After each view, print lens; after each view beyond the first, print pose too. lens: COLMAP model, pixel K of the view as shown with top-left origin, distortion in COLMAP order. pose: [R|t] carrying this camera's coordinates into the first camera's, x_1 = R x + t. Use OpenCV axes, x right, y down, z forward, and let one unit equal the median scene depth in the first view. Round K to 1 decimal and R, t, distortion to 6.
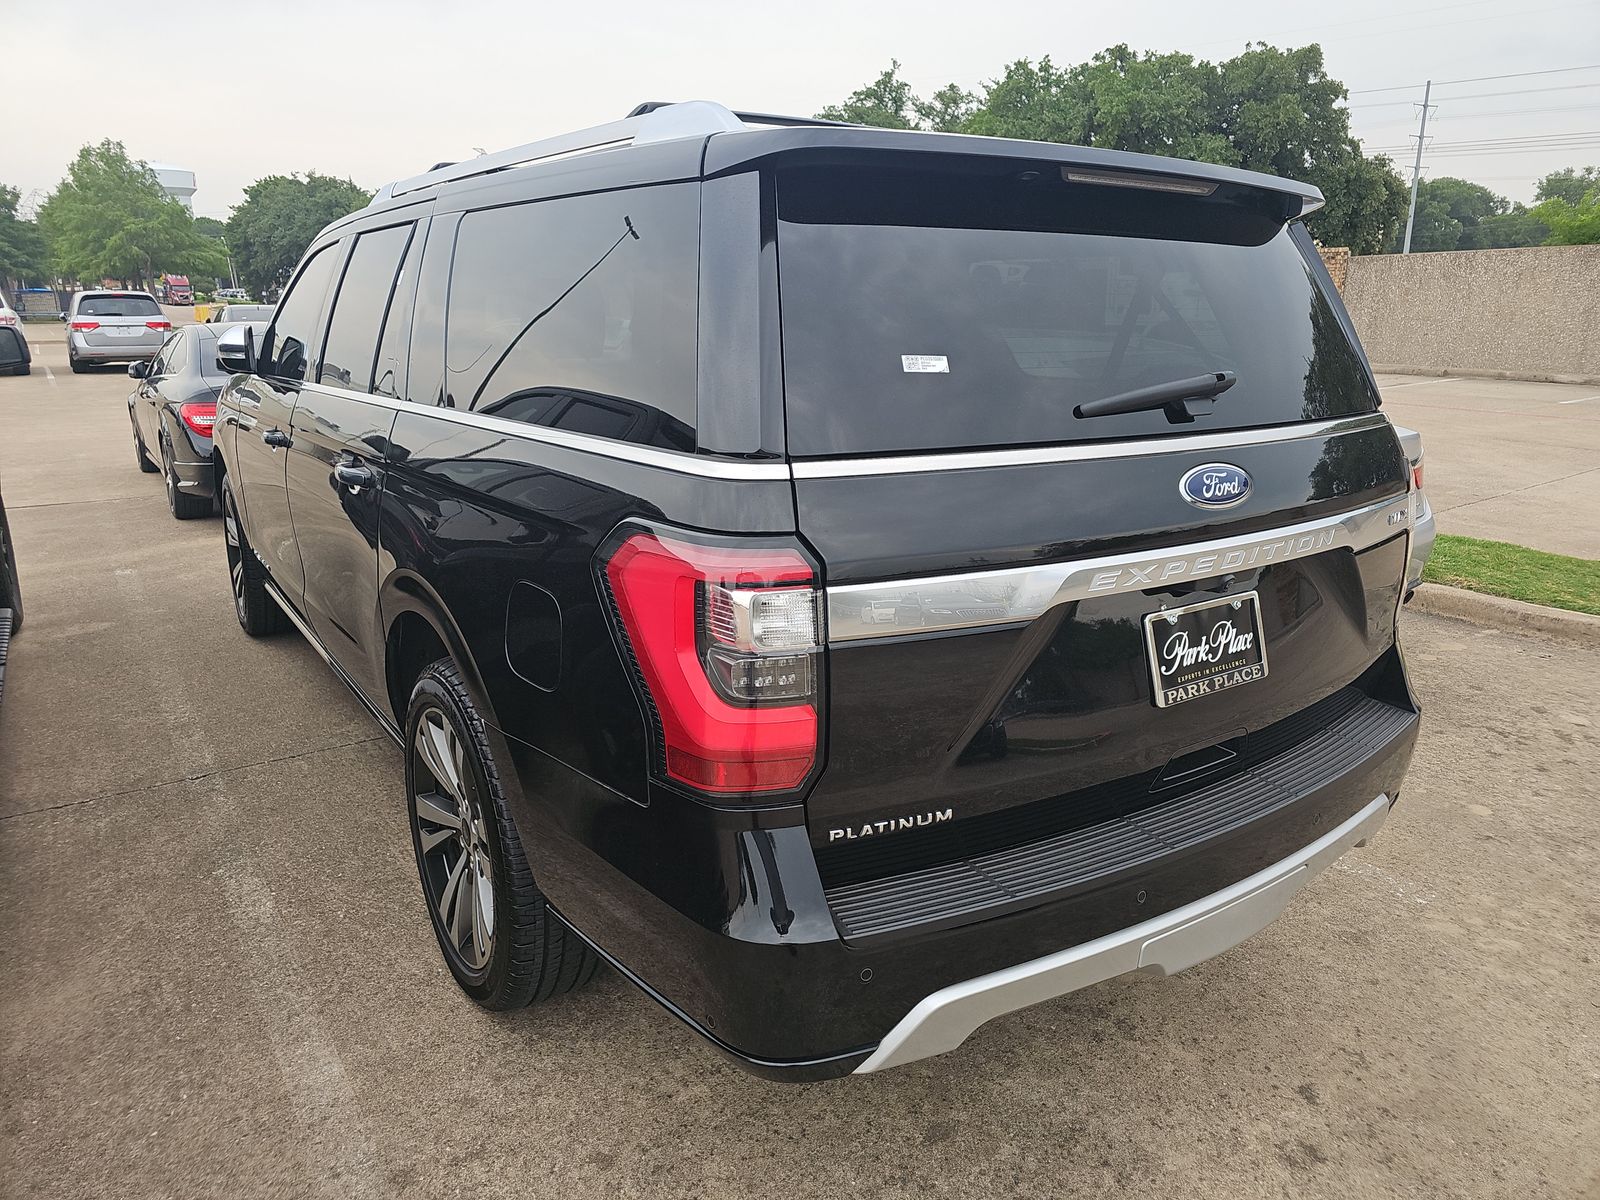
lens RADIAL K [[1078.6, 0, 800.0], [0, 1078.6, 600.0], [0, 0, 1]] dist [0.062597, -0.054129]
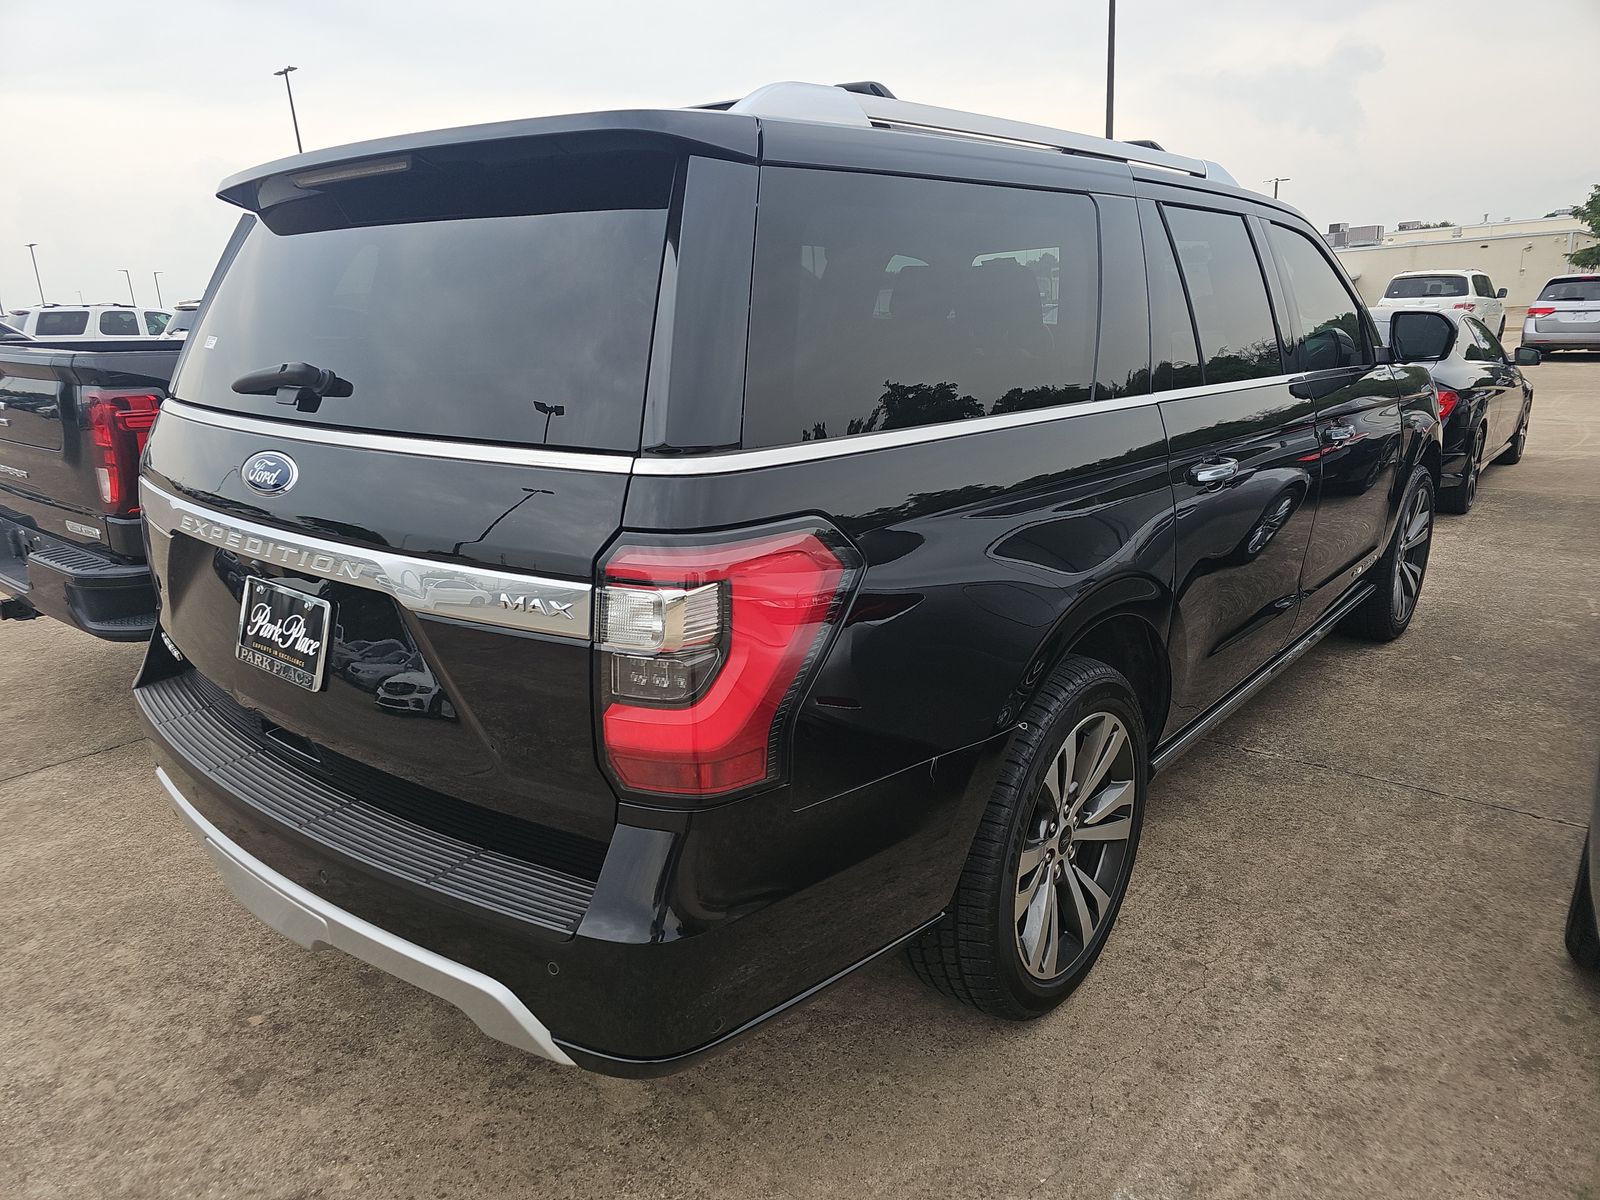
lens RADIAL K [[1045.7, 0, 733.7], [0, 1045.7, 611.7], [0, 0, 1]] dist [0.033929, -0.003002]
pose [[0.238721, 0.256294, -0.936657, 1.381170], [-0.228917, 0.952213, 0.202208, -0.268089], [0.943721, 0.166145, 0.285983, 1.101080]]
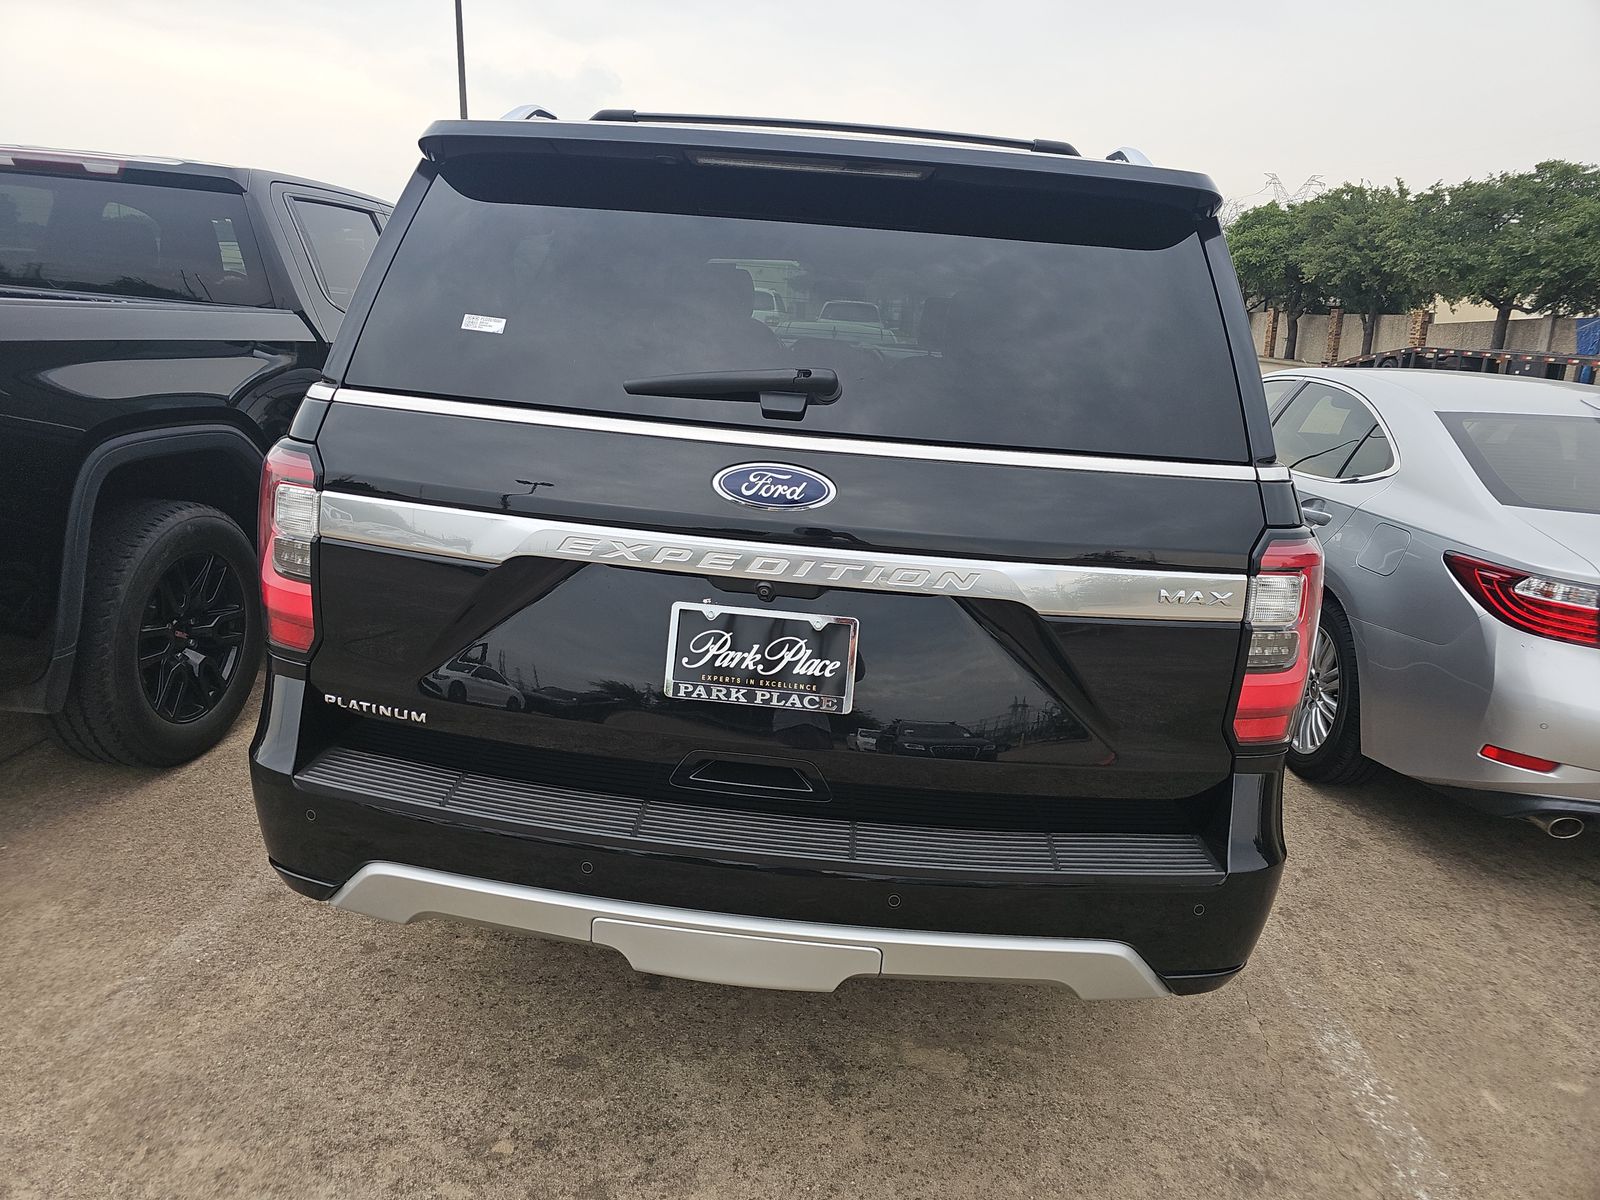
lens RADIAL K [[1073.5, 0, 779.1], [0, 1073.5, 594.2], [0, 0, 1]] dist [0.063171, -0.048183]
pose [[0.769124, 0.210144, -0.603562, 0.923590], [-0.226592, 0.972709, 0.049923, -0.058758], [0.597582, 0.098365, 0.795752, 0.263811]]
